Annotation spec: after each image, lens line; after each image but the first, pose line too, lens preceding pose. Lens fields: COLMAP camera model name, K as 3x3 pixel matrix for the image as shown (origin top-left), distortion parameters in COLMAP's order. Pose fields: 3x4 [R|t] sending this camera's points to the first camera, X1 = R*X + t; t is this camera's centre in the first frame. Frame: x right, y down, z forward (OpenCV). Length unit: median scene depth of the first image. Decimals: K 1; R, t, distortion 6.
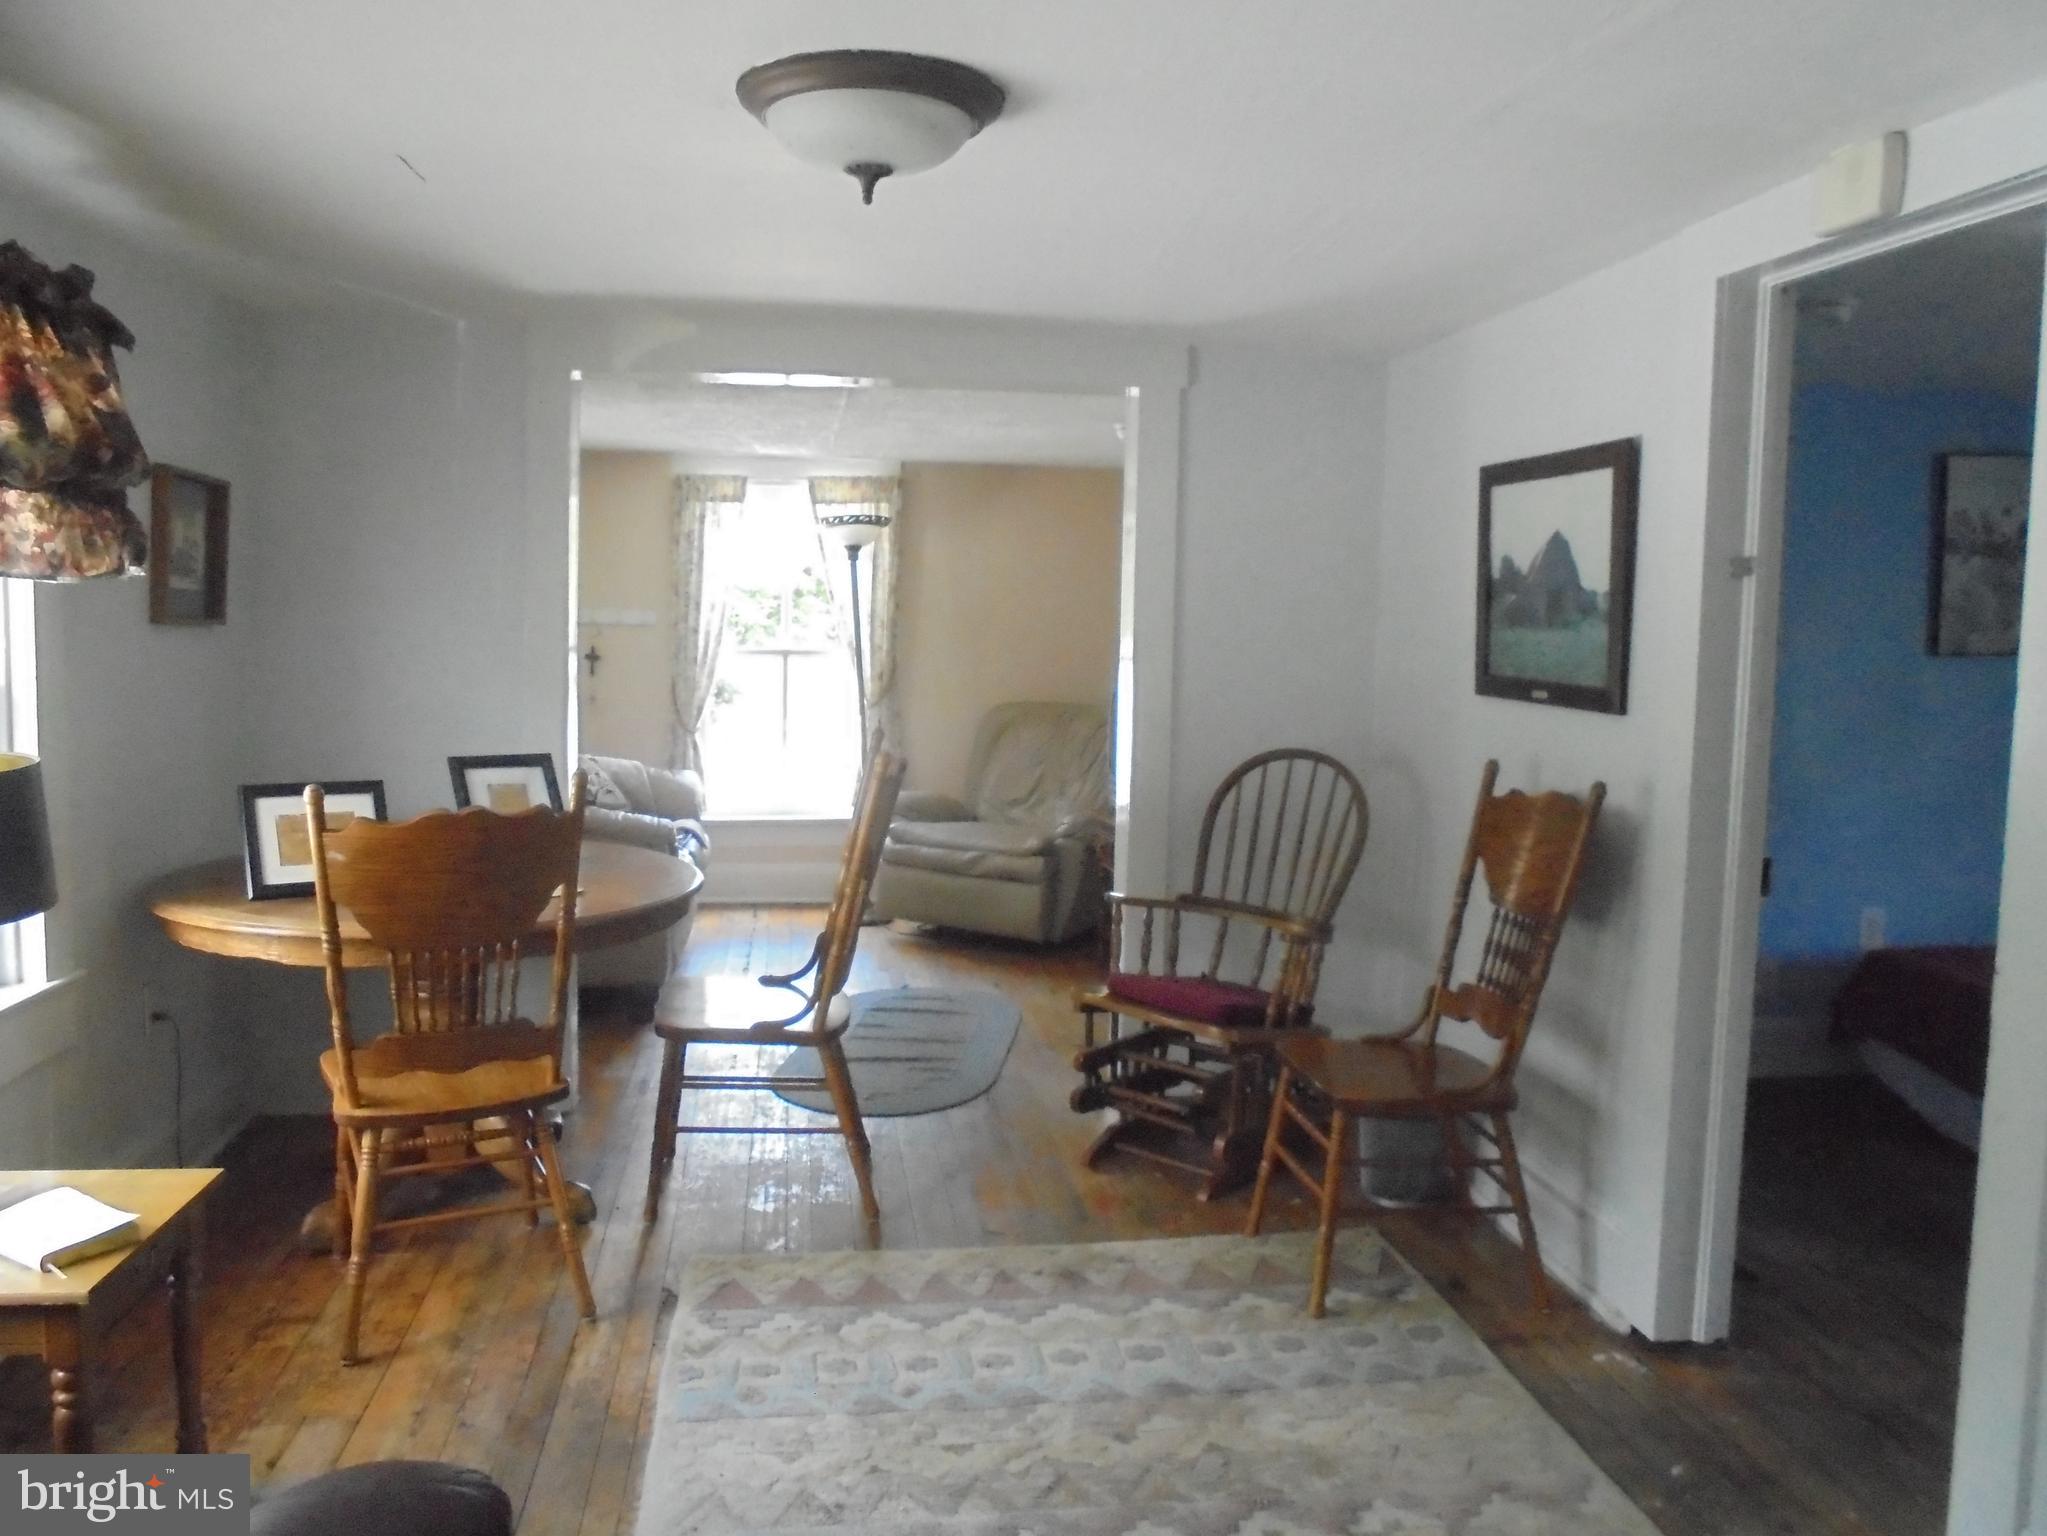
lens RADIAL K [[1559.1, 0, 1012.3], [0, 1559.1, 769.3], [0, 0, 1]] dist [-0.120415, 0.095852]
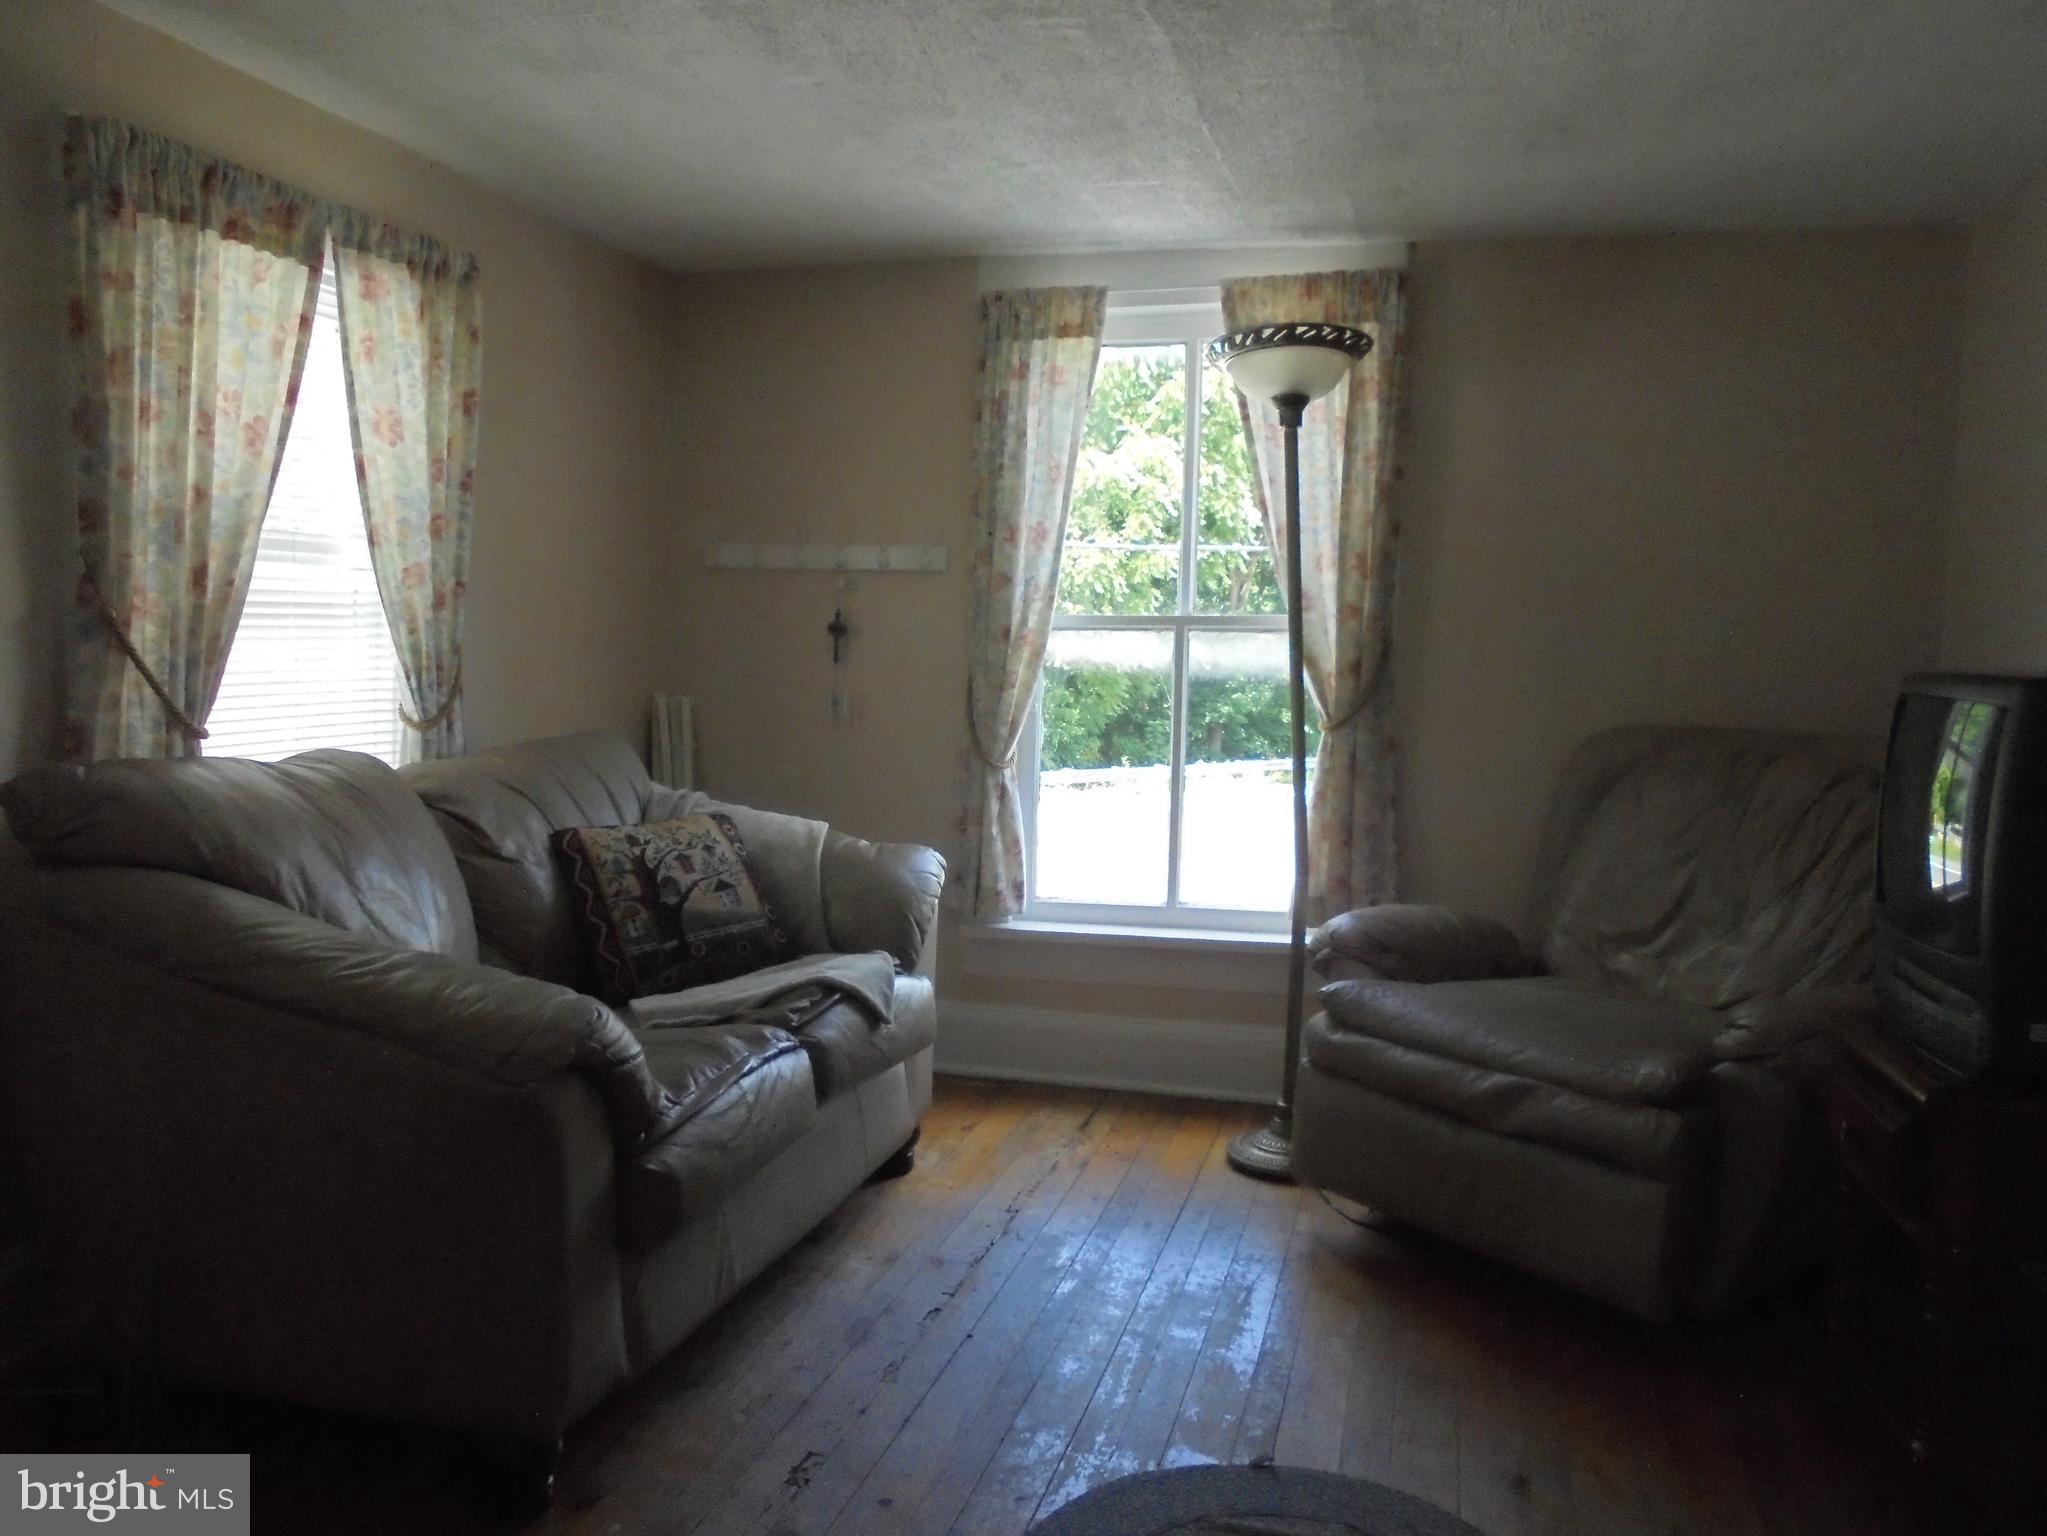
lens RADIAL K [[1559.1, 0, 1012.3], [0, 1559.1, 769.3], [0, 0, 1]] dist [-0.120415, 0.095852]
pose [[0.914976, 0.028430, -0.402506, 0.016026], [-0.036444, 0.999260, -0.012264, -0.017129], [0.401860, 0.025891, 0.915335, 0.509286]]
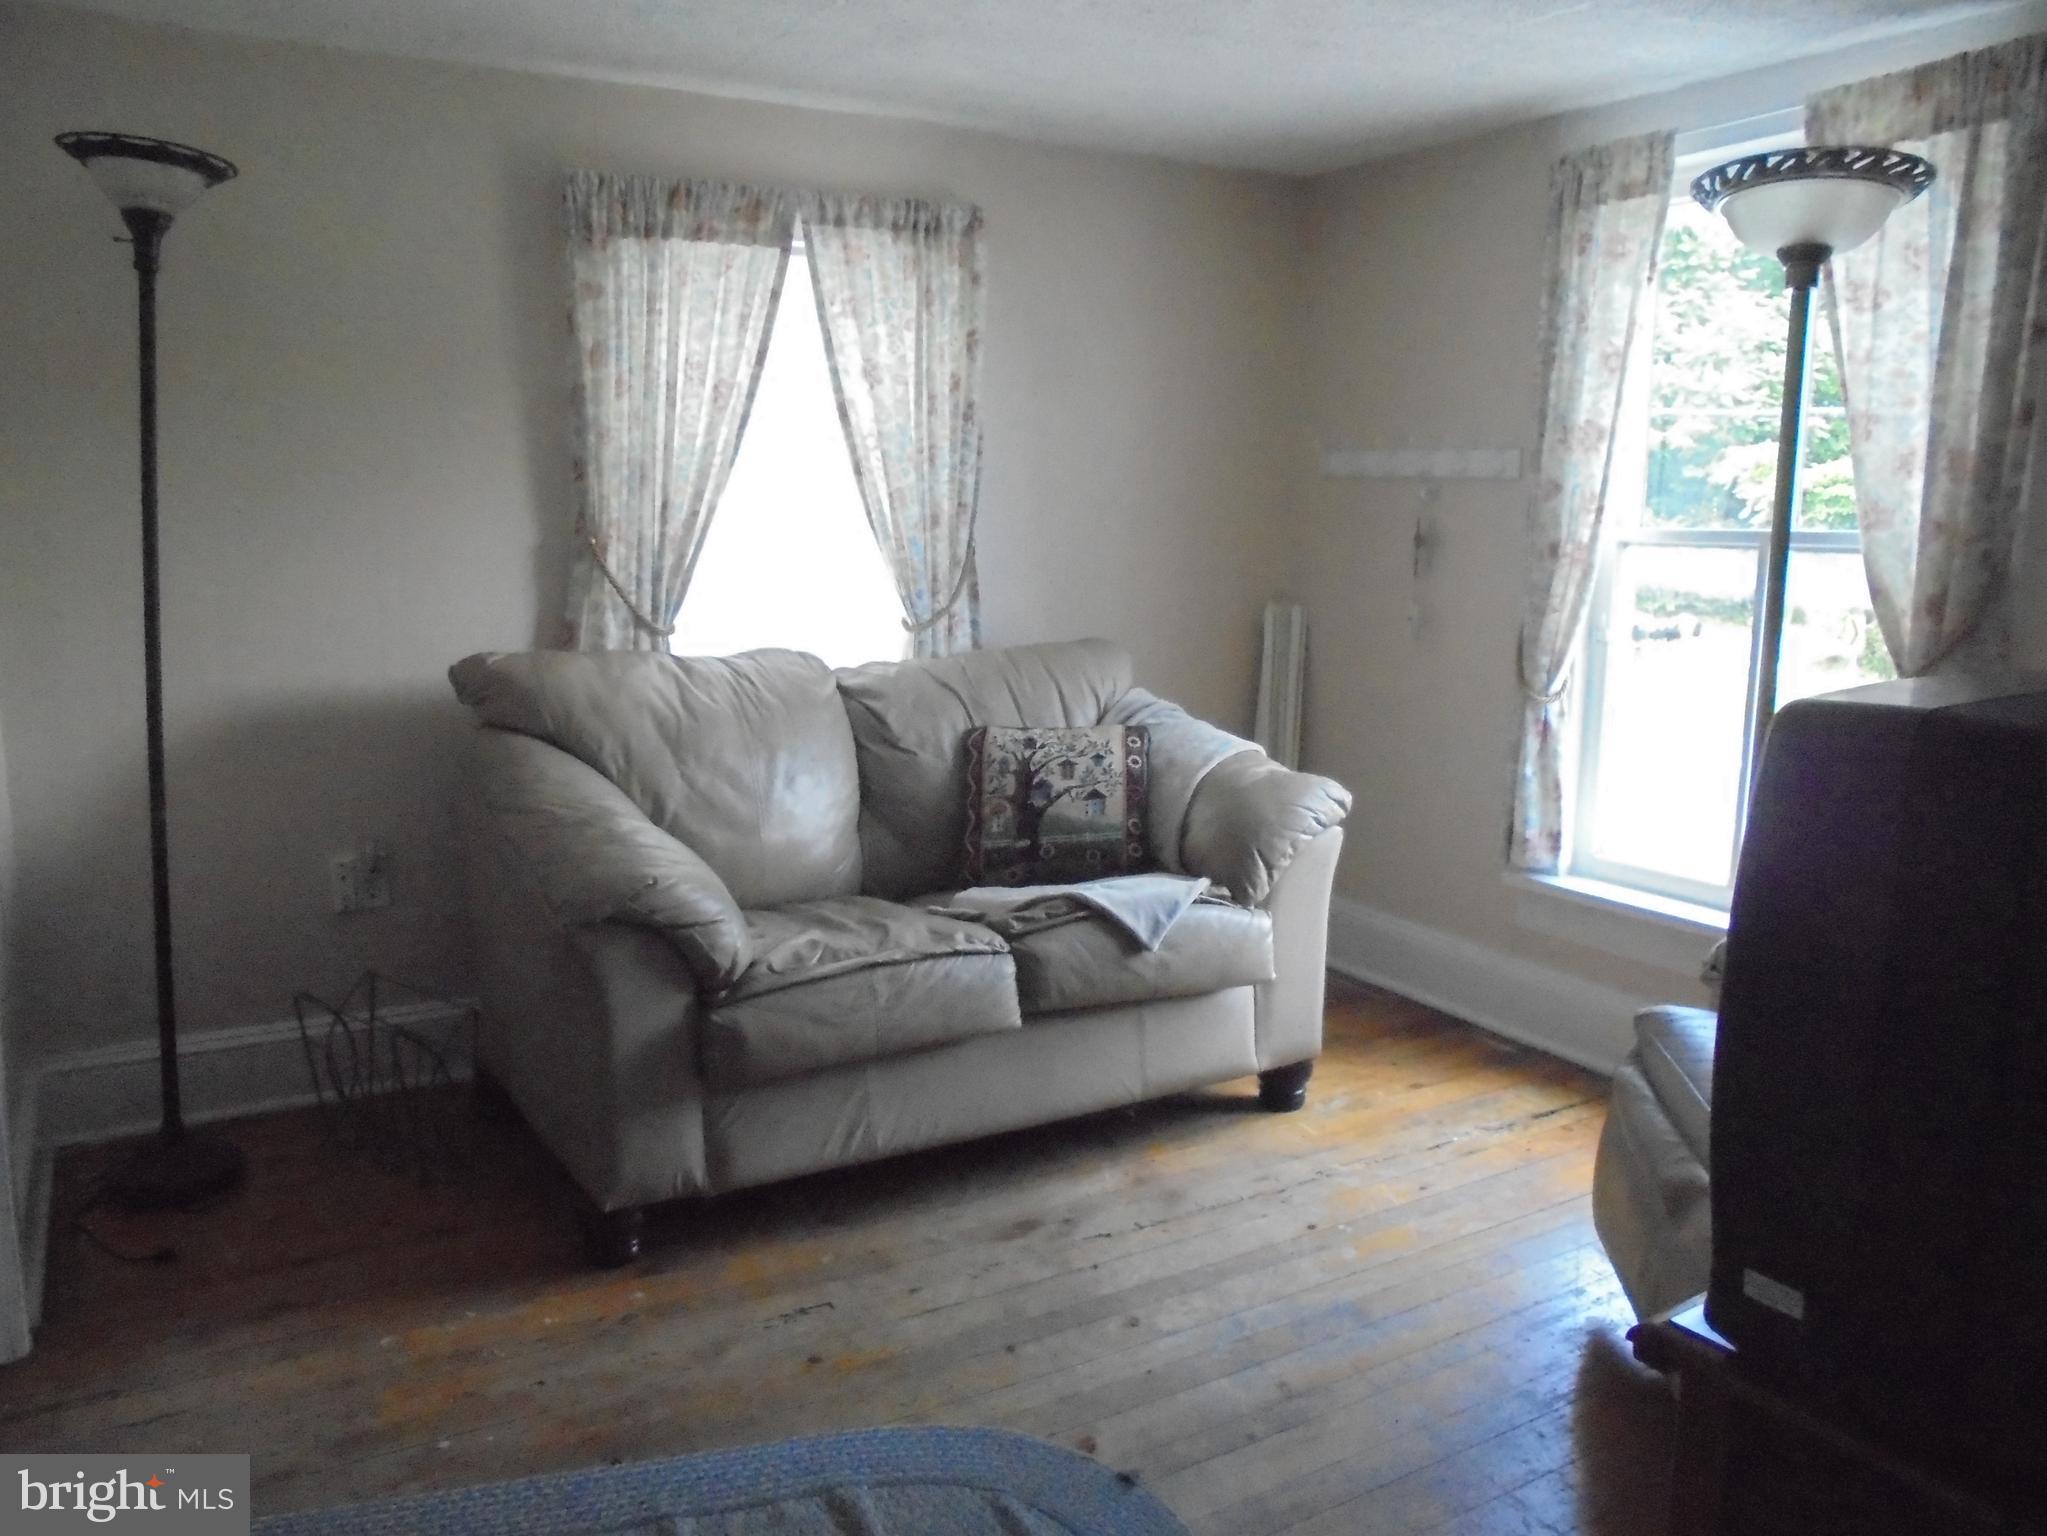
lens RADIAL K [[1553.0, 0, 1023.5], [0, 1553.0, 768.0], [0, 0, 1]] dist [-0.127723, 0.097634]
pose [[0.377580, 0.138493, -0.915562, 0.170670], [-0.086481, 0.989705, 0.114043, -0.044015], [0.921930, 0.036118, 0.385669, 0.674888]]
